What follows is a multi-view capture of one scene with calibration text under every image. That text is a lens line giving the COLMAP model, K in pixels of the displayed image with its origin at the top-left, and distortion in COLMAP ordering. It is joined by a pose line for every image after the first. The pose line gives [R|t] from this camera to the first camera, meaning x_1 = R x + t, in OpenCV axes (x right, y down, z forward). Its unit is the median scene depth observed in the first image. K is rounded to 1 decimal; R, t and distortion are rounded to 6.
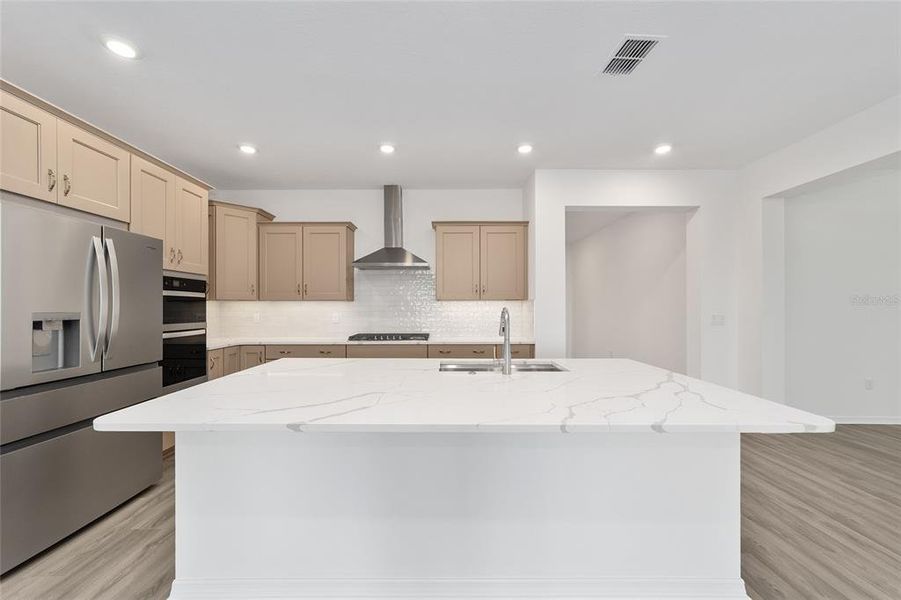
lens RADIAL K [[350.0, 0, 449.3], [0, 350.0, 307.0], [0, 0, 1]] dist [-0.004309, 0.000905]
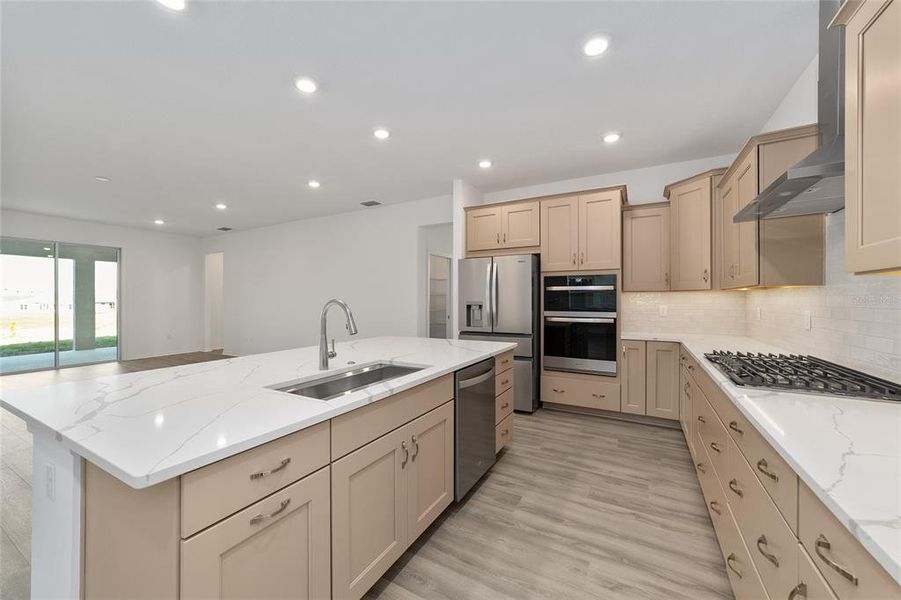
lens RADIAL K [[350.0, 0, 449.4], [0, 350.0, 299.0], [0, 0, 1]] dist [-0.004309, 0.000905]
pose [[-0.484338, 0.001272, -0.874880, 0.432370], [0.001935, 0.999998, 0.000383, 0.000125], [0.874879, -0.001507, -0.484340, 0.921903]]
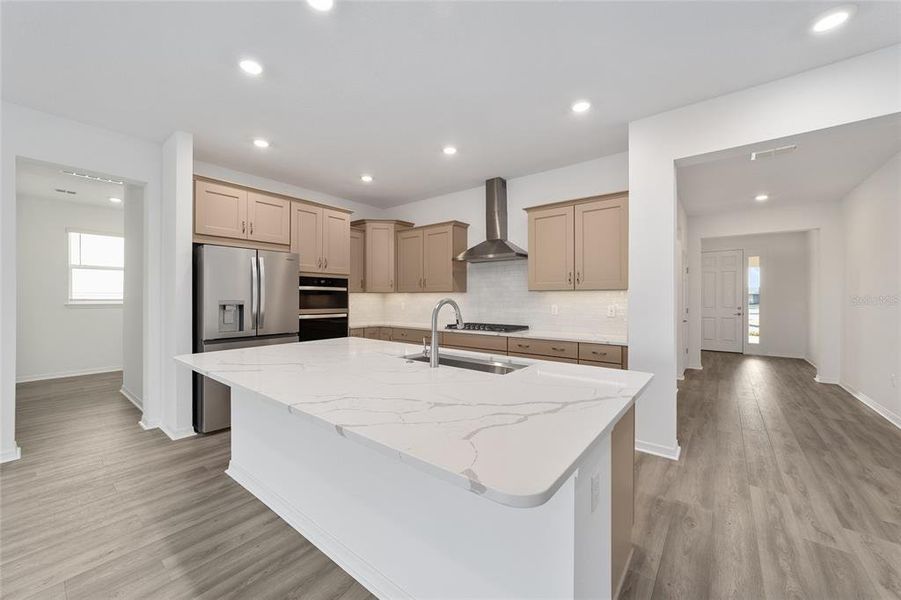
lens RADIAL K [[350.0, 0, 446.4], [0, 350.0, 298.1], [0, 0, 1]] dist [-0.004309, 0.000905]
pose [[0.778663, 0.004347, -0.627428, 0.418744], [-0.003612, 0.999990, 0.002445, -0.002183], [0.627432, 0.000363, 0.778671, 0.135565]]
